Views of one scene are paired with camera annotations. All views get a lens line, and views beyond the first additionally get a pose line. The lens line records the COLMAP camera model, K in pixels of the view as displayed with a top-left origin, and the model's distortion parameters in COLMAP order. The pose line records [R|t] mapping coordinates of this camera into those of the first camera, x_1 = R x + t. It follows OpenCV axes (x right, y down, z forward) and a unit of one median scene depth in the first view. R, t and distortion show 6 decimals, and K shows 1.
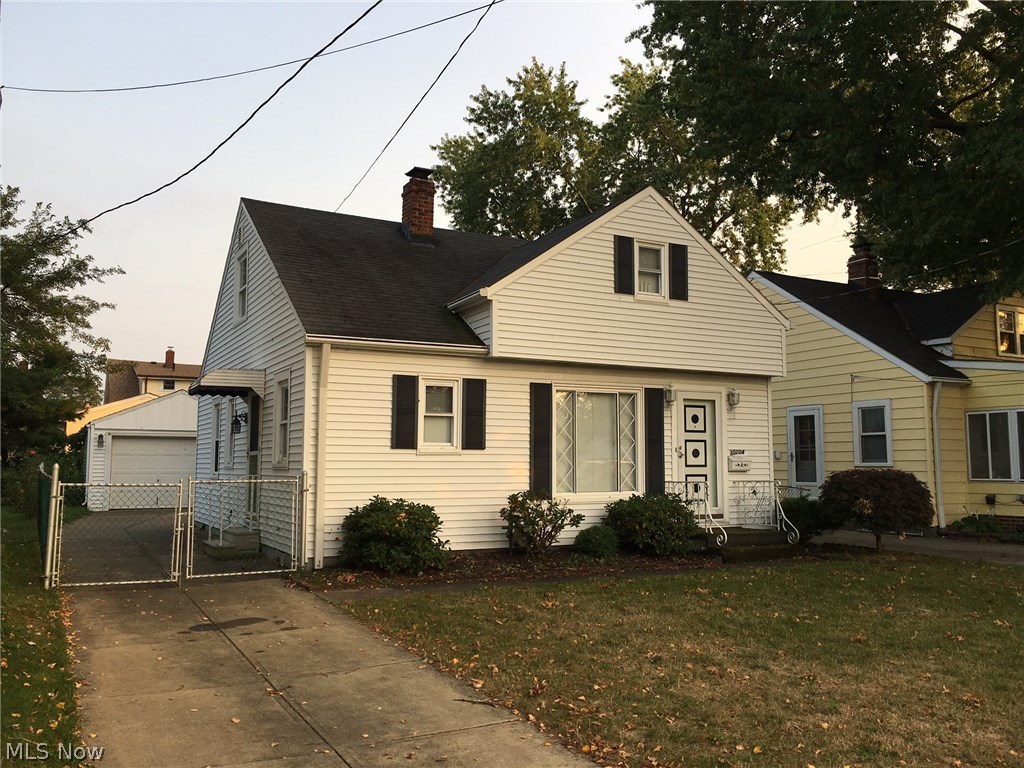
lens RADIAL K [[864.9, 0, 510.6], [0, 864.9, 376.5], [0, 0, 1]] dist [0.019118, 0.001523]
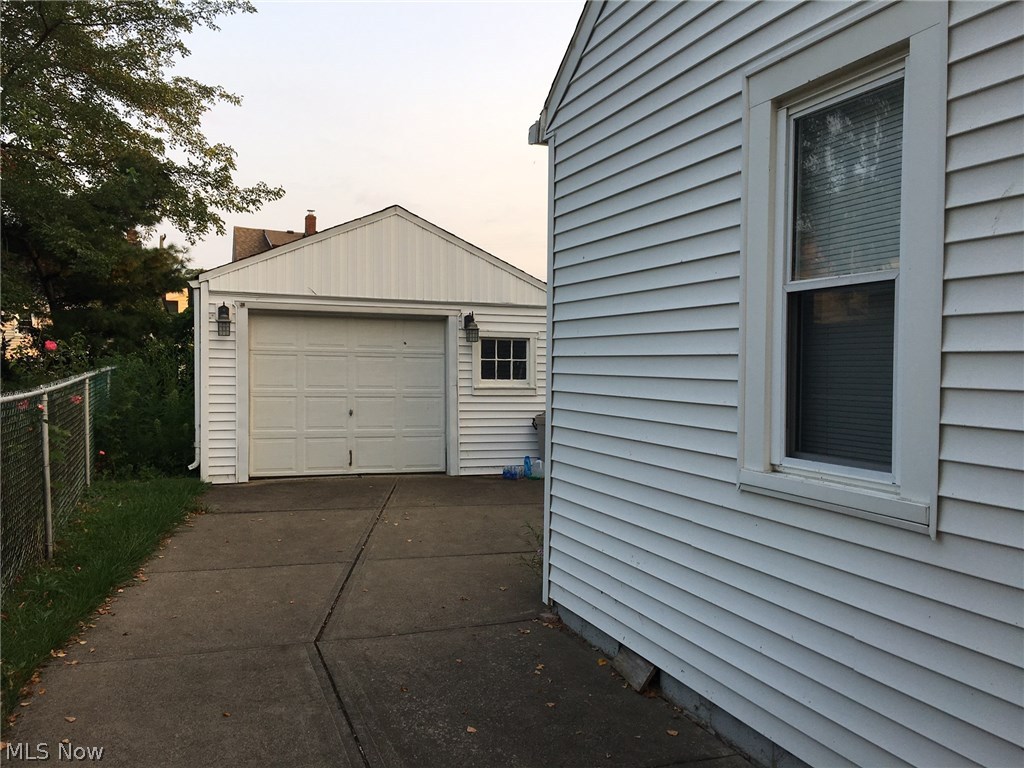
lens RADIAL K [[864.9, 0, 514.3], [0, 864.9, 388.9], [0, 0, 1]] dist [0.019118, 0.001523]
pose [[0.992289, 0.016646, -0.122825, -0.219909], [-0.000693, 0.991670, 0.128801, 0.041523], [0.123946, -0.127723, 0.984035, 0.471233]]
